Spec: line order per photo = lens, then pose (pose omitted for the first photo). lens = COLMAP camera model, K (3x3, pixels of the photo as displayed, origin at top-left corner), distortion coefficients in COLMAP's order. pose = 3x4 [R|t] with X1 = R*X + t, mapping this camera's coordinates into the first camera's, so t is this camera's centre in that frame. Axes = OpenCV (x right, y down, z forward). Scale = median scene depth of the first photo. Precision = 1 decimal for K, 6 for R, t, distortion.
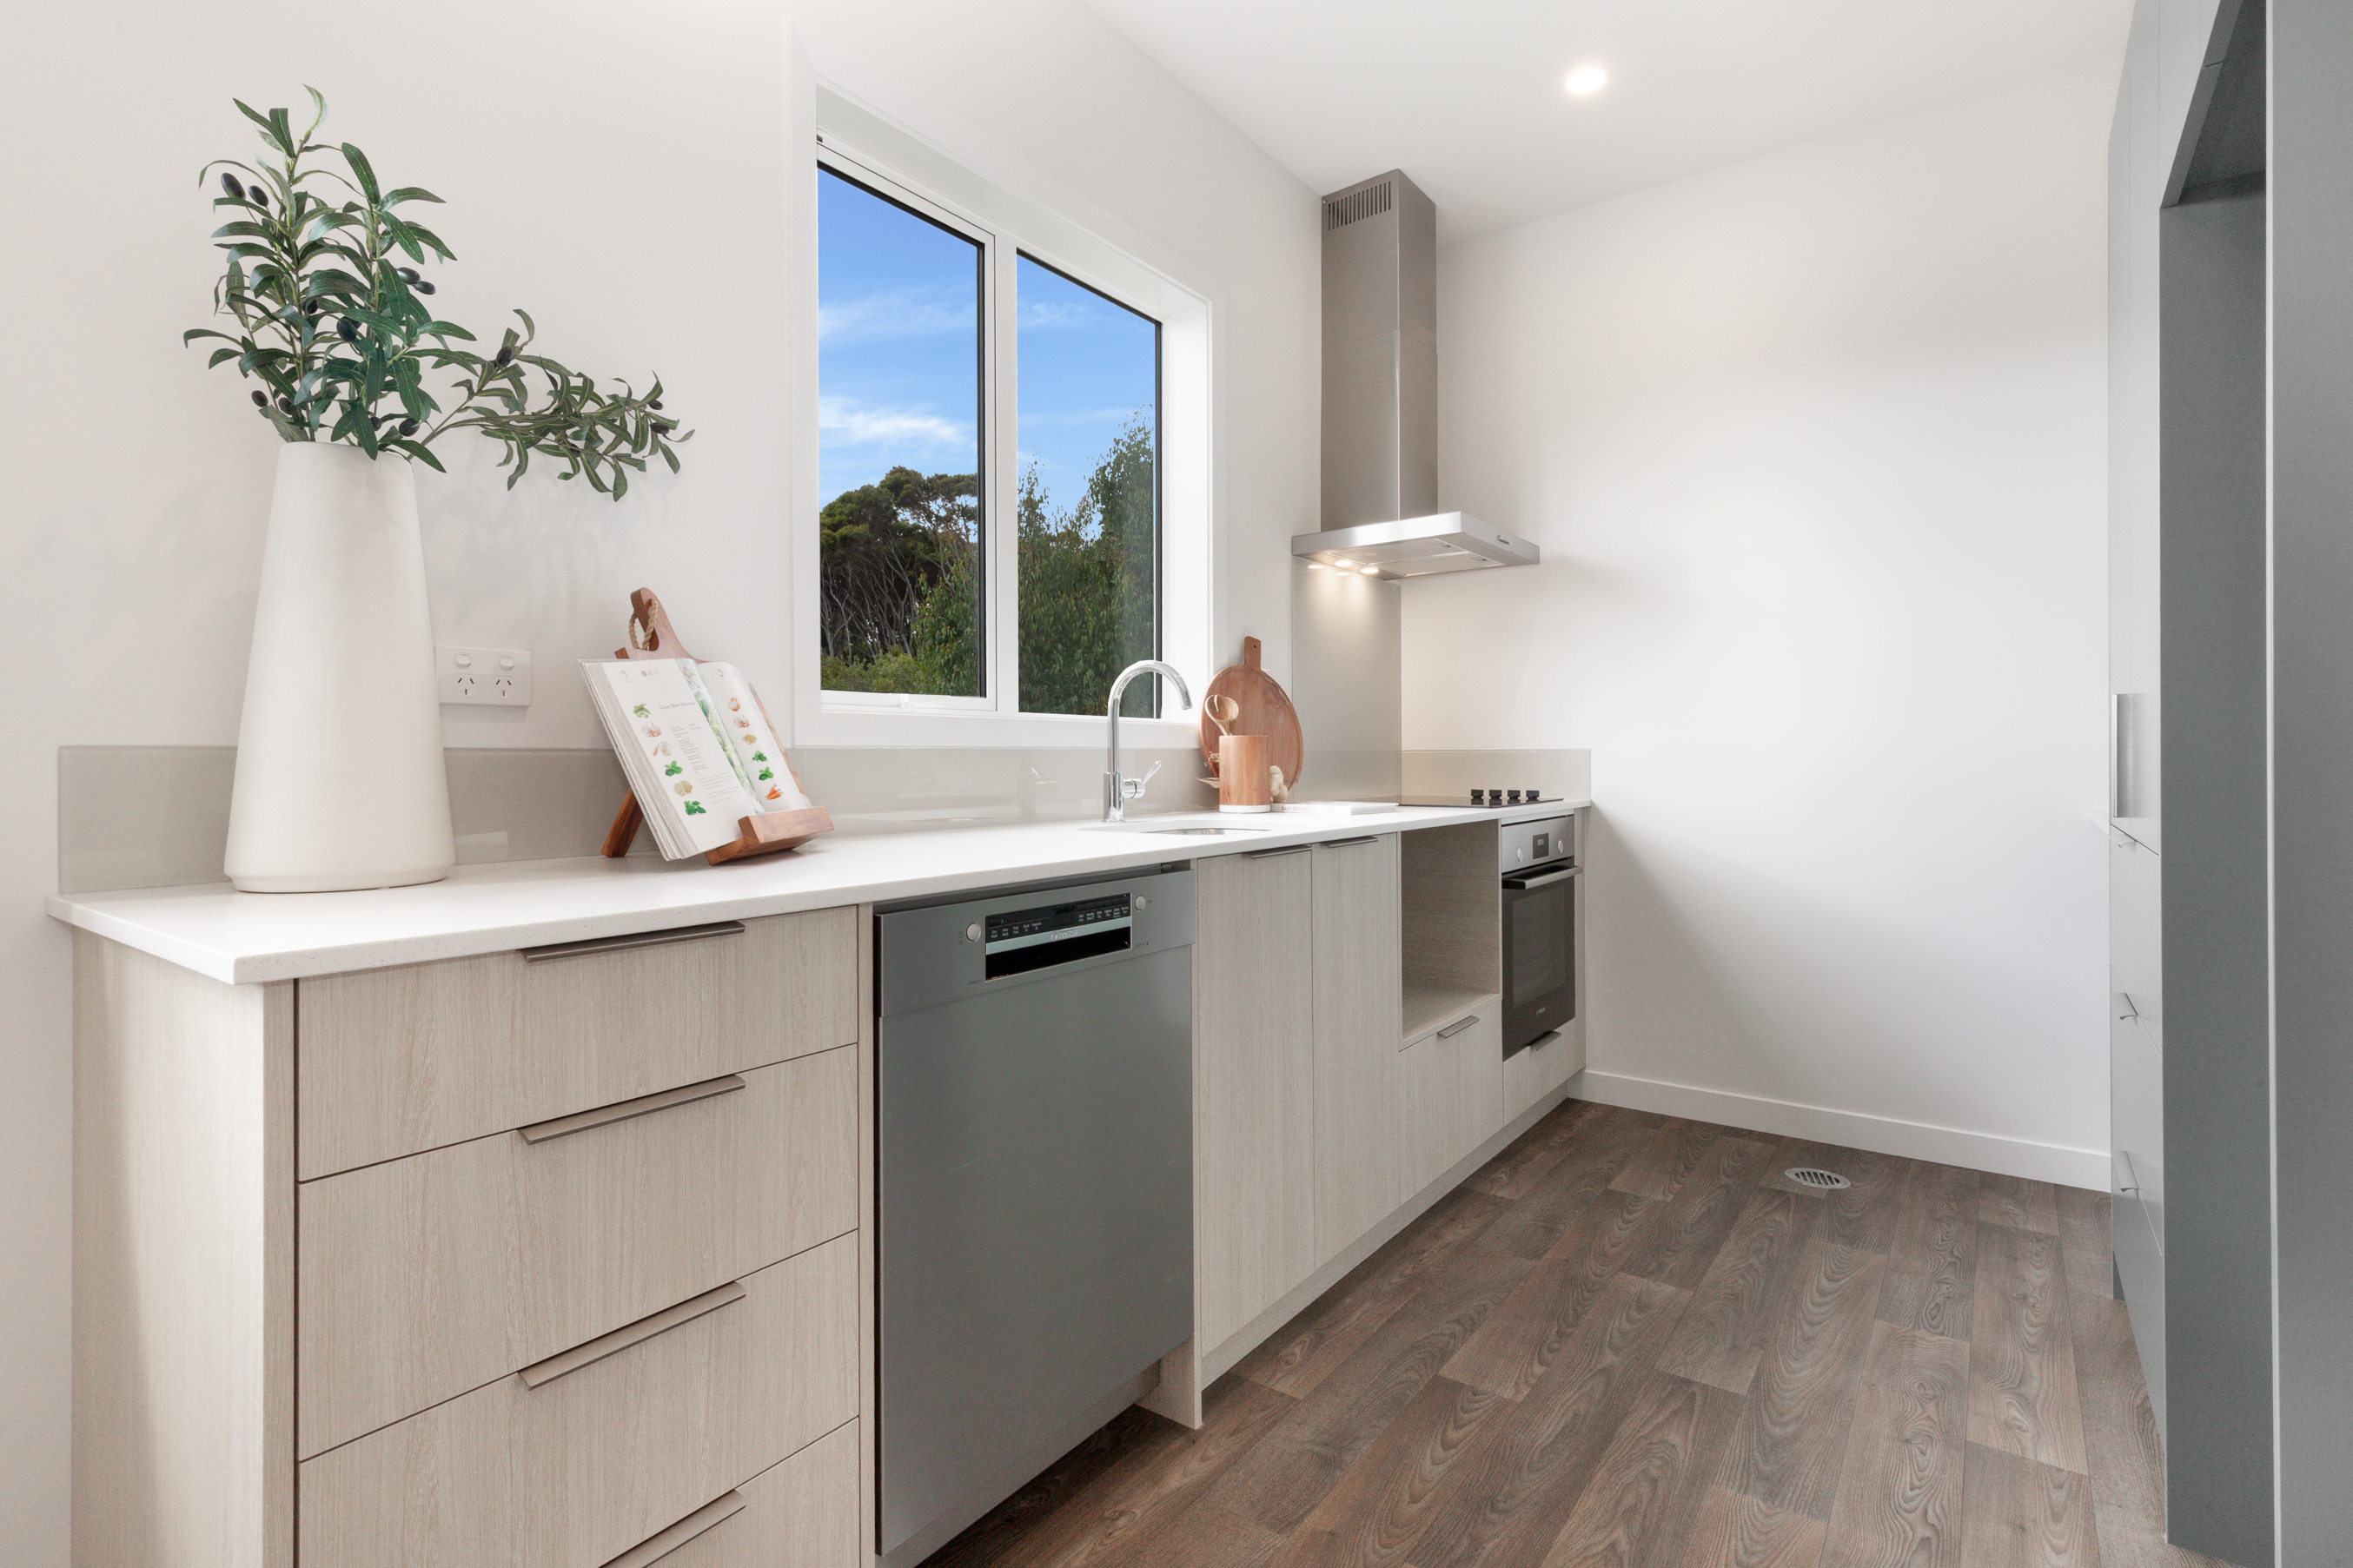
lens RADIAL K [[1106.8, 0, 1172.3], [0, 1106.8, 767.9], [0, 0, 1]] dist [-0.000829, 0.000078]
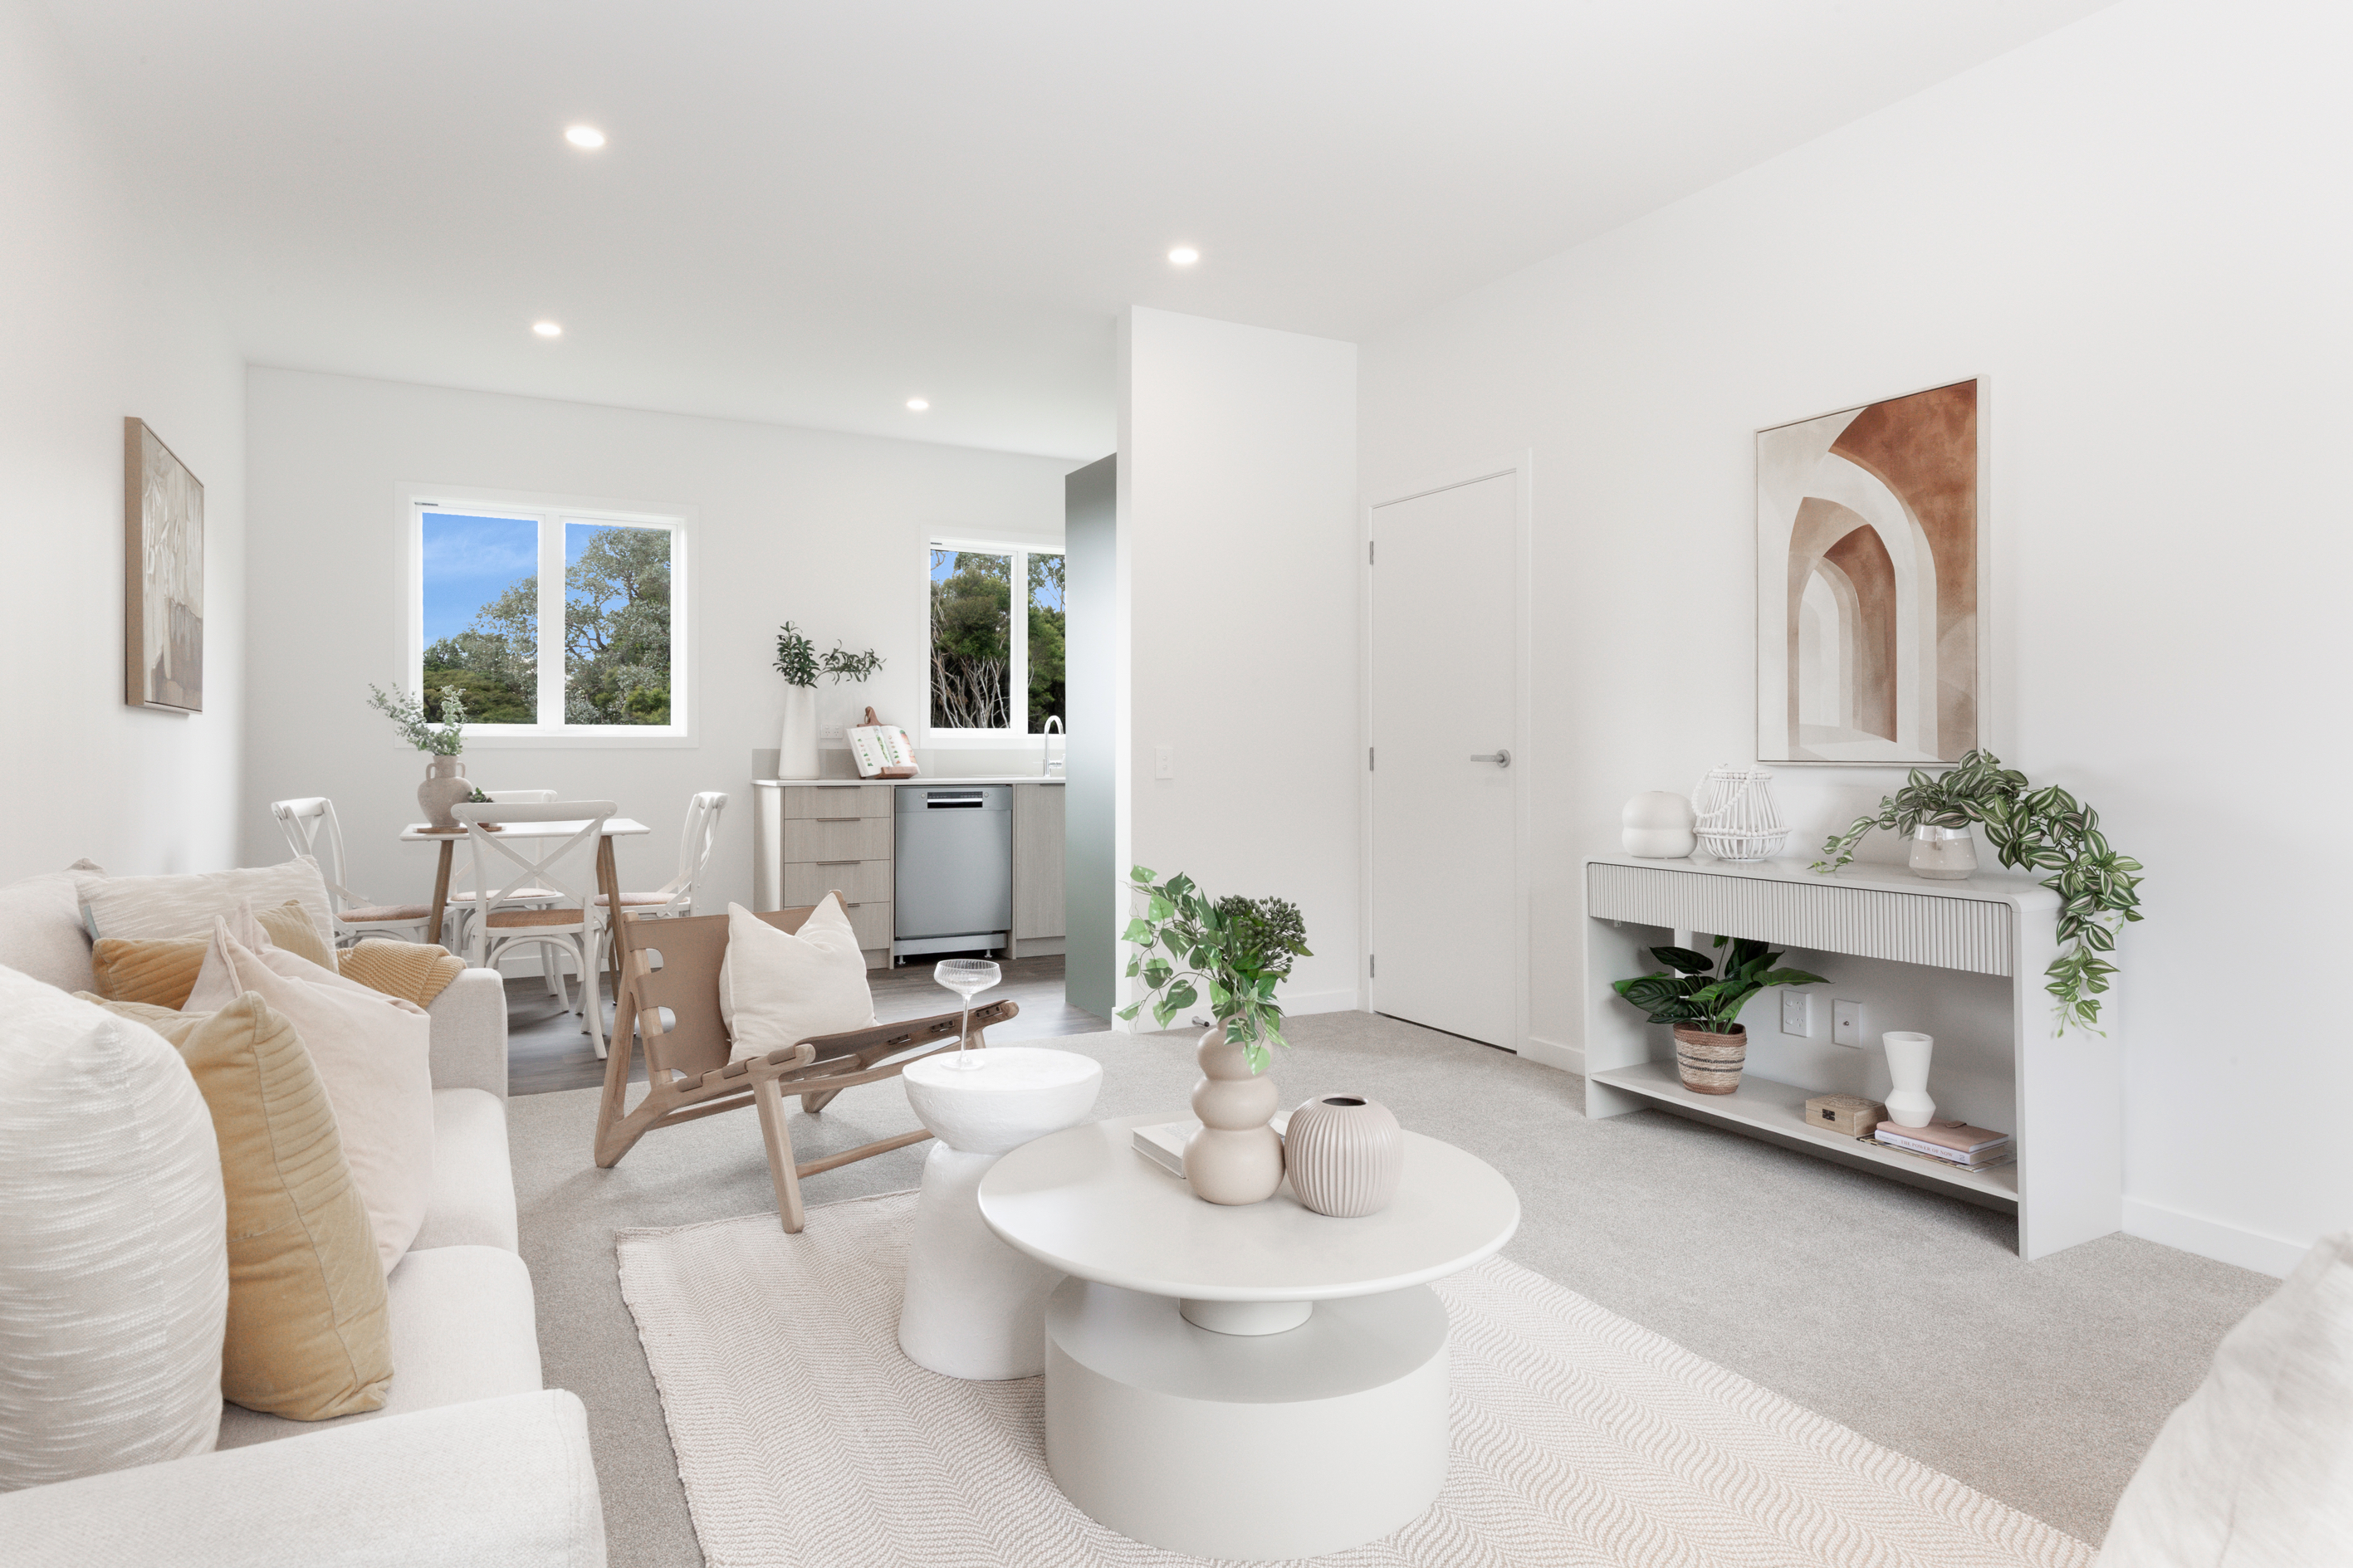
lens RADIAL K [[1338.8, 0, 1180.4], [0, 1338.8, 781.3], [0, 0, 1]] dist [0.001610, 0.000173]
pose [[0.902957, 0.022860, -0.429122, 2.737634], [-0.010331, 0.999450, 0.031504, -0.069714], [0.429606, -0.024014, 0.902697, -2.983103]]
